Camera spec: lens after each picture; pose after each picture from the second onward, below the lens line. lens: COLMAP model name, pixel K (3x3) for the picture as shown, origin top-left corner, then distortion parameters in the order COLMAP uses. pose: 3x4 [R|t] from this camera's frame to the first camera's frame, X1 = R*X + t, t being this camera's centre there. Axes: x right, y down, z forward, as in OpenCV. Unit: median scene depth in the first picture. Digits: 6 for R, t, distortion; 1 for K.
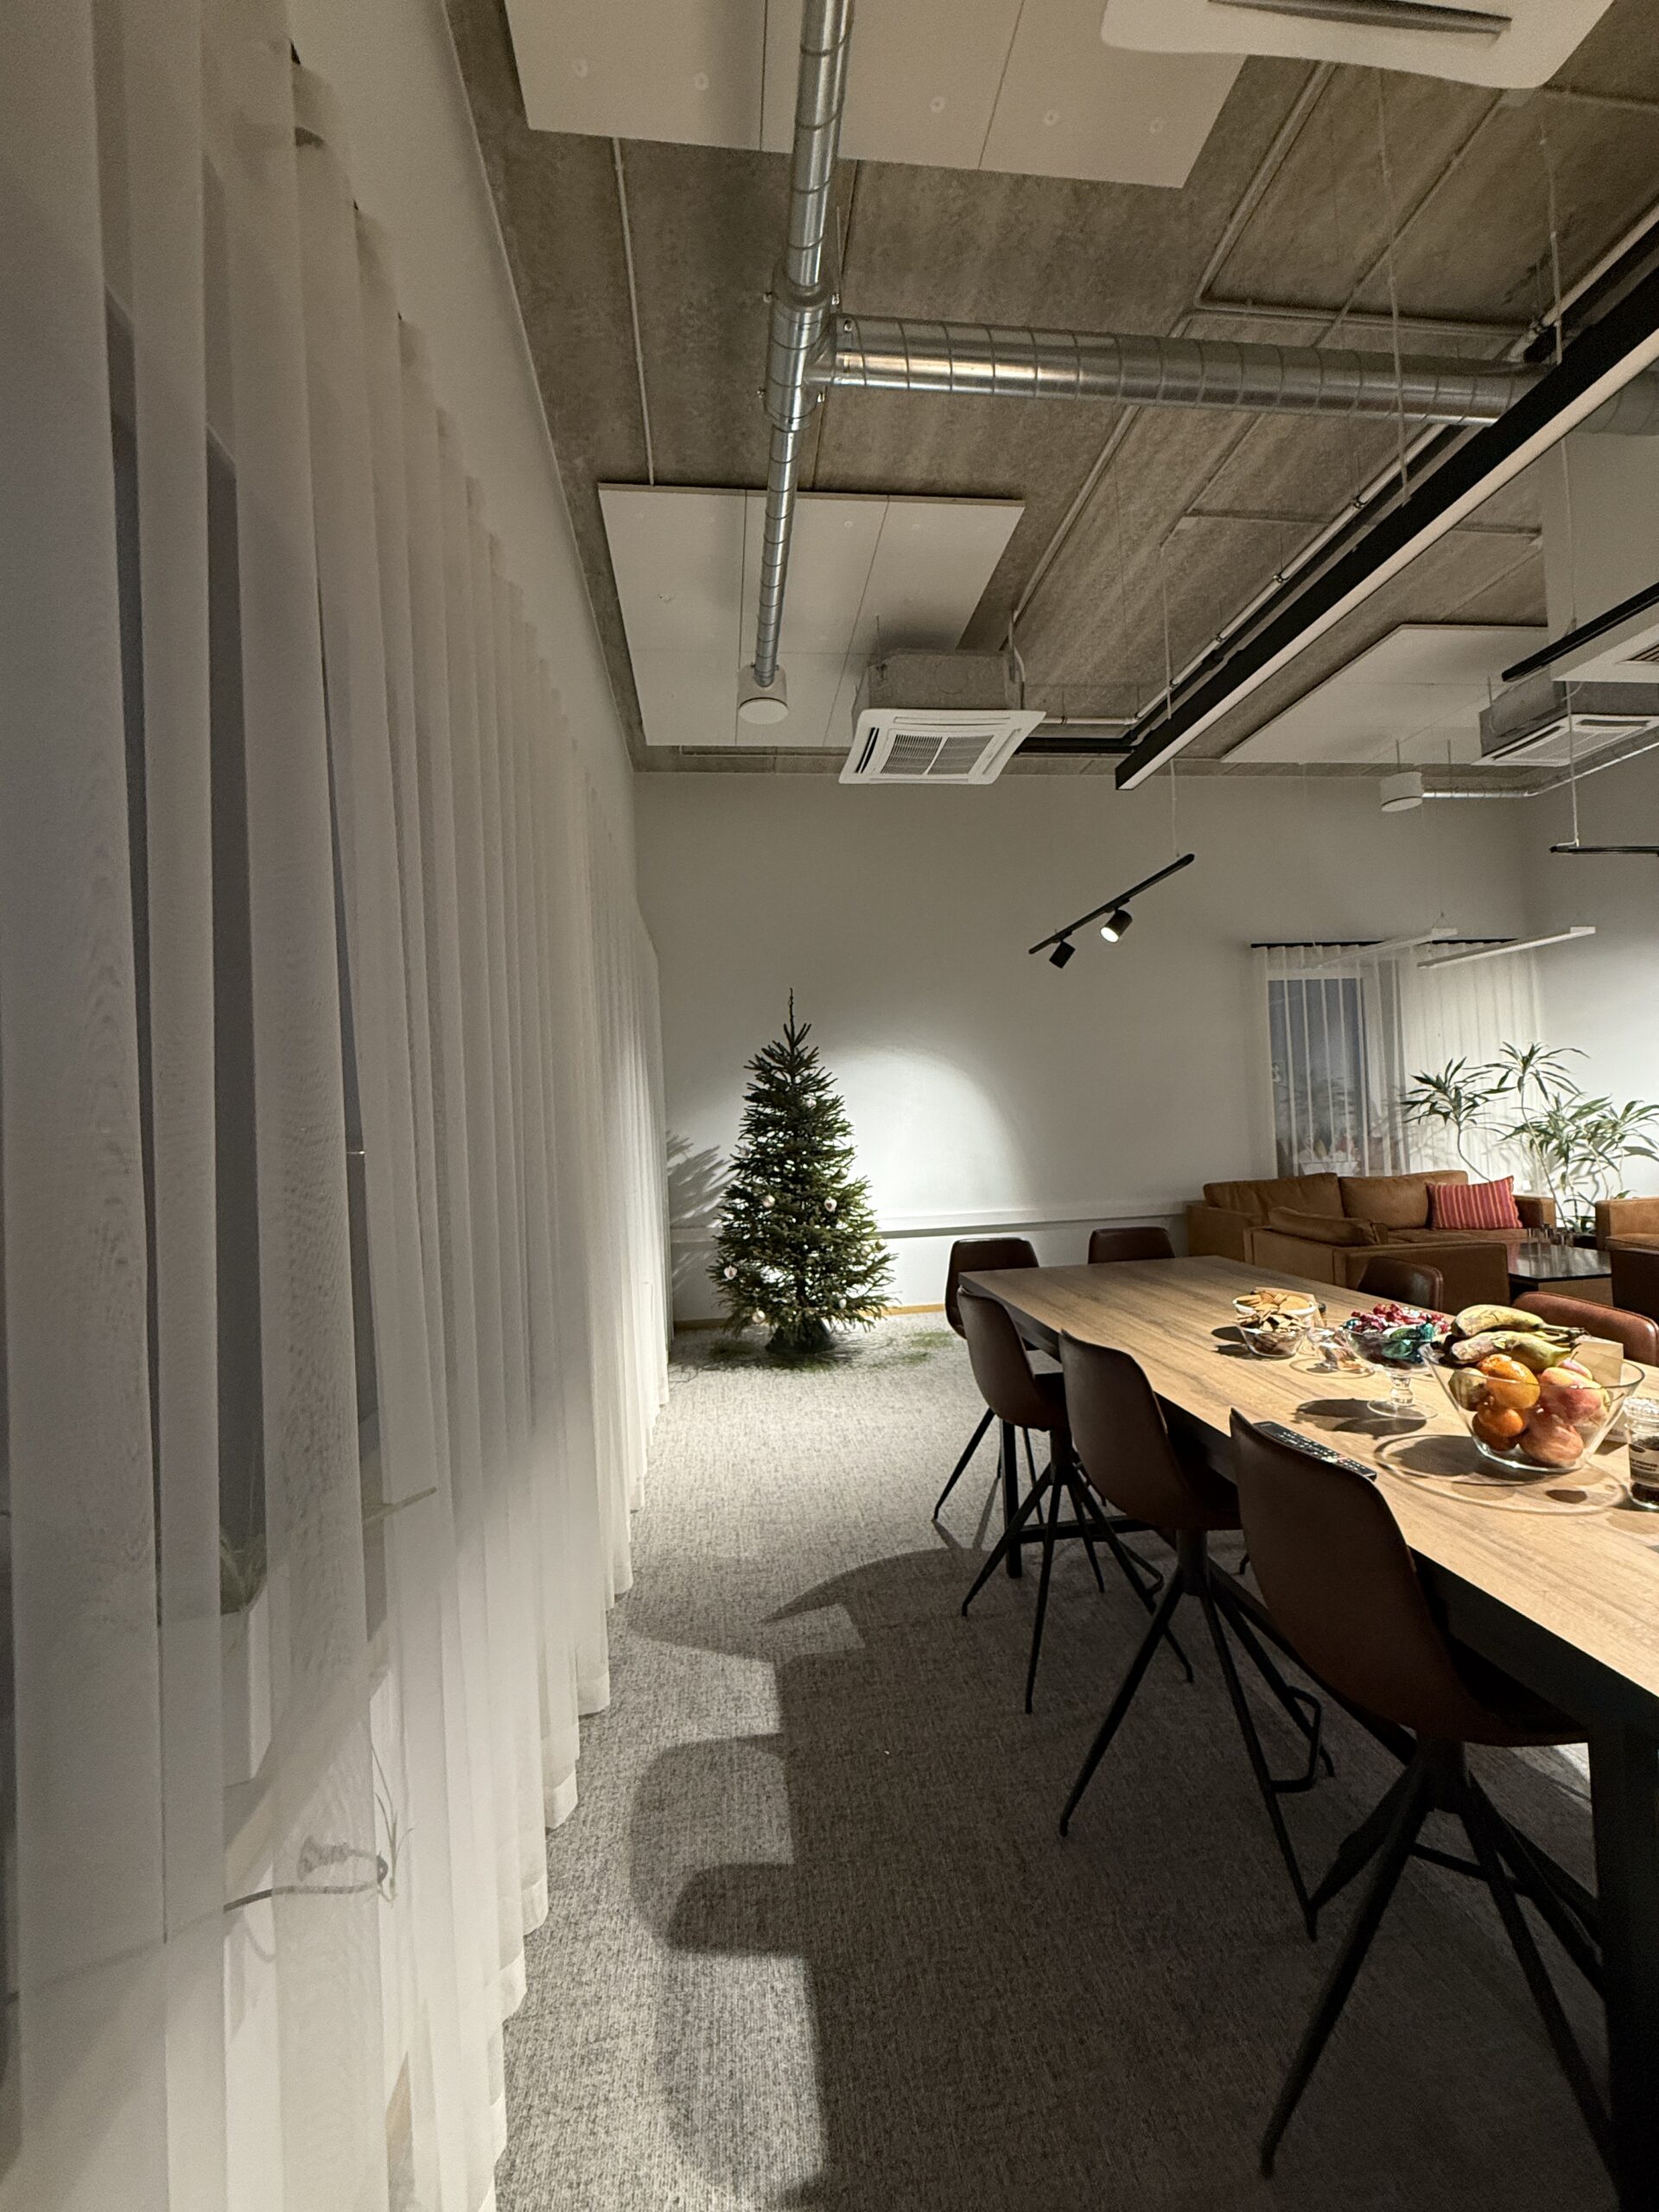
lens RADIAL K [[884.5, 0, 825.5], [0, 884.5, 1093.9], [0, 0, 1]] dist [-0.002228, 0.003421]
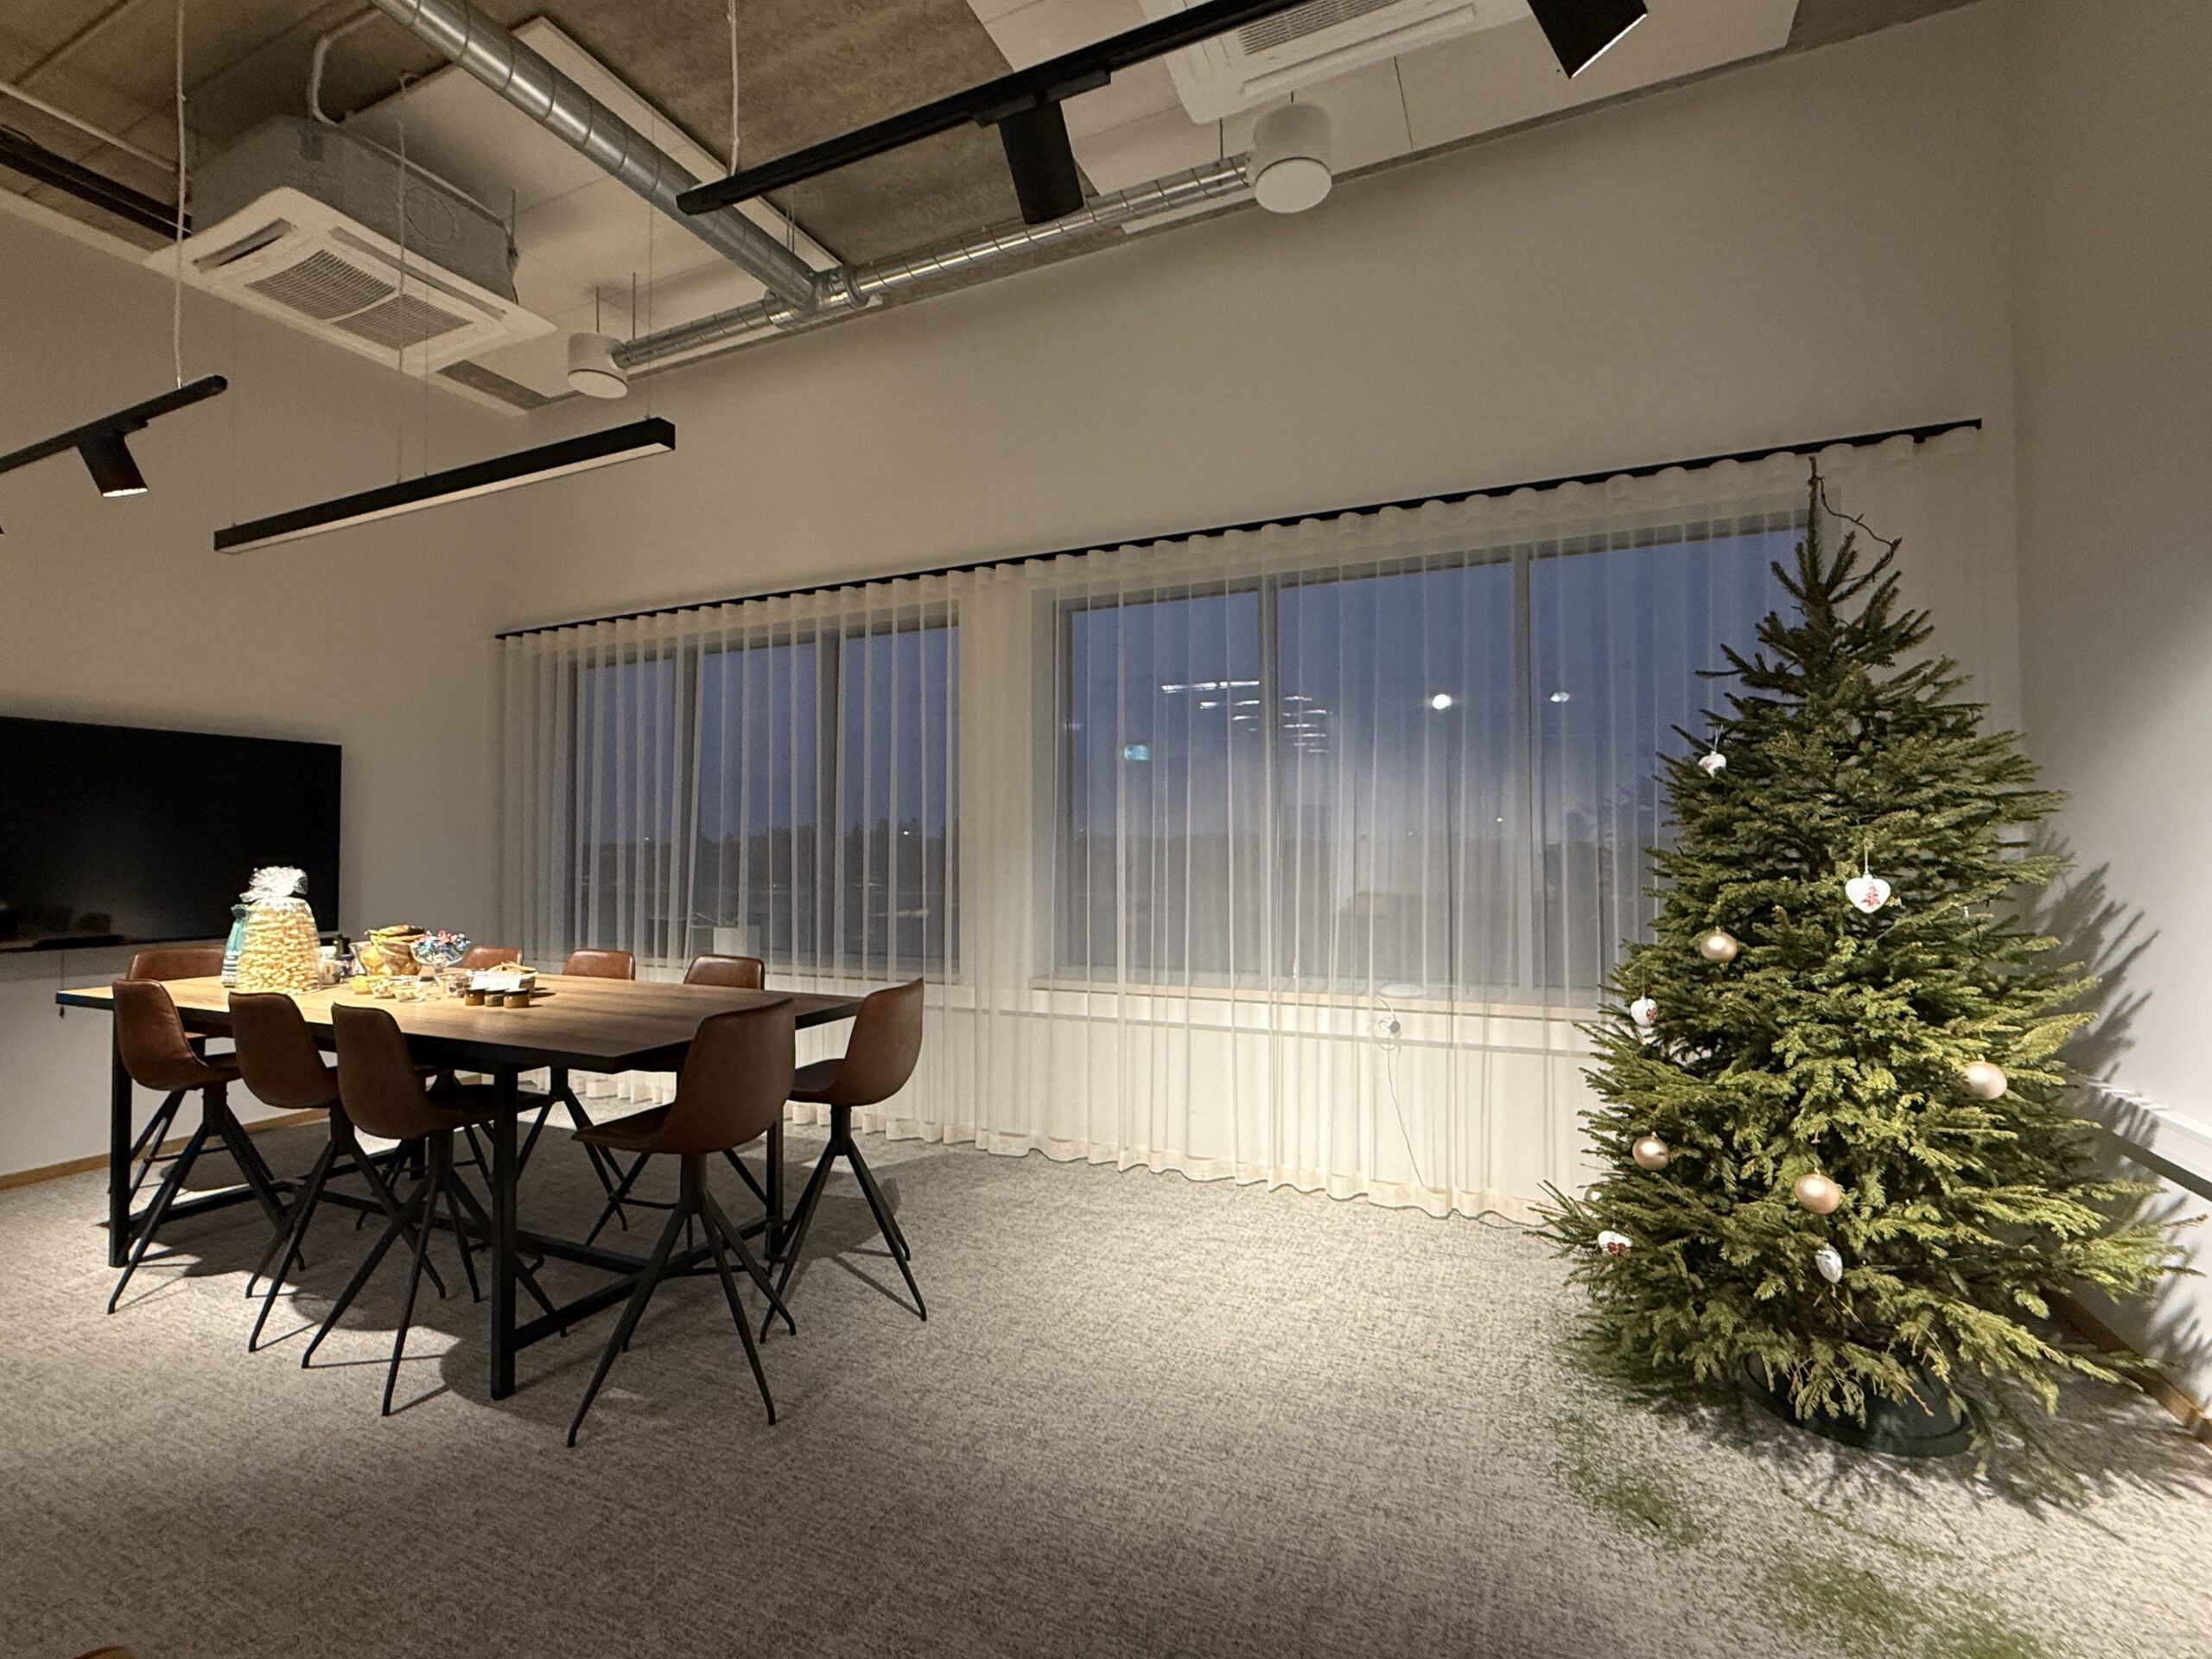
lens RADIAL K [[979.3, 0, 1100.4], [0, 979.3, 825.8], [0, 0, 1]] dist [-0.001732, 0.001110]
pose [[-0.517271, 0.026483, -0.855412, 0.488784], [0.056737, 0.998383, -0.003400, 0.023231], [0.853939, -0.050292, -0.517937, 0.953643]]
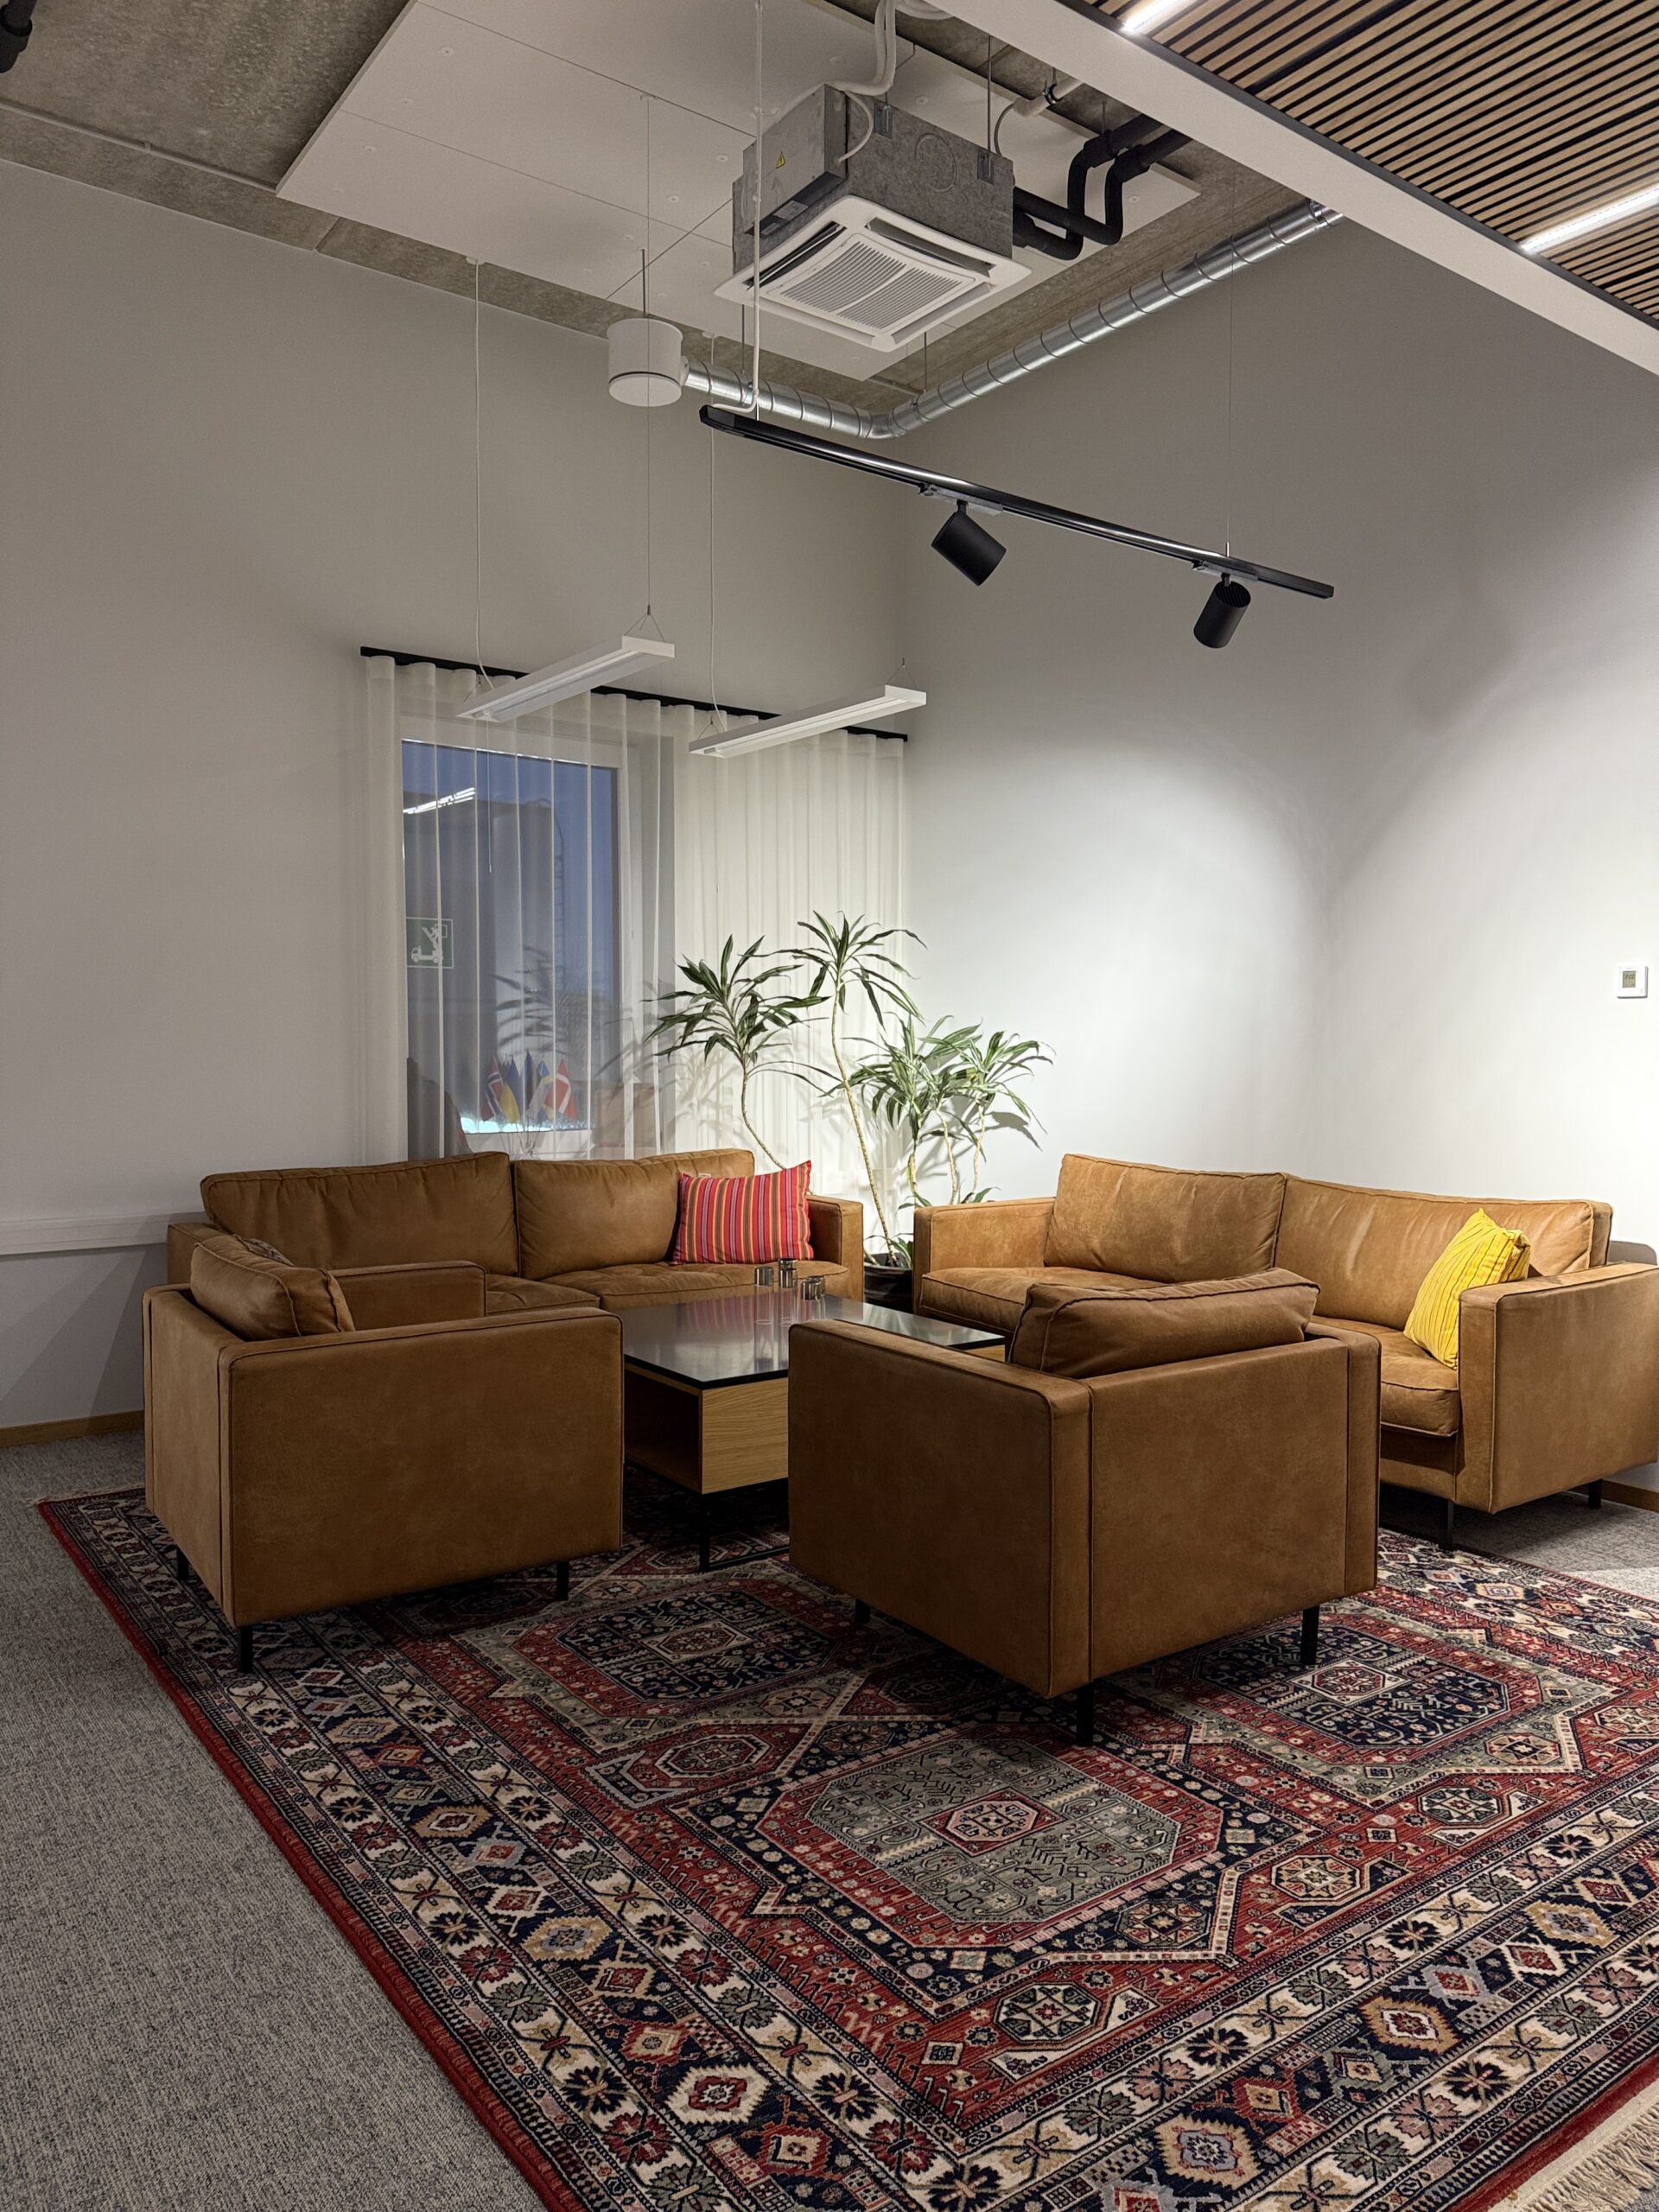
lens RADIAL K [[1568.1, 0, 840.9], [0, 1568.1, 1115.6], [0, 0, 1]] dist [0.033540, -0.038833]
pose [[0.864893, 0.021477, 0.501497, 0.355588], [-0.057825, 0.996696, 0.057042, 0.010967], [-0.498615, -0.078334, 0.863277, 0.196683]]
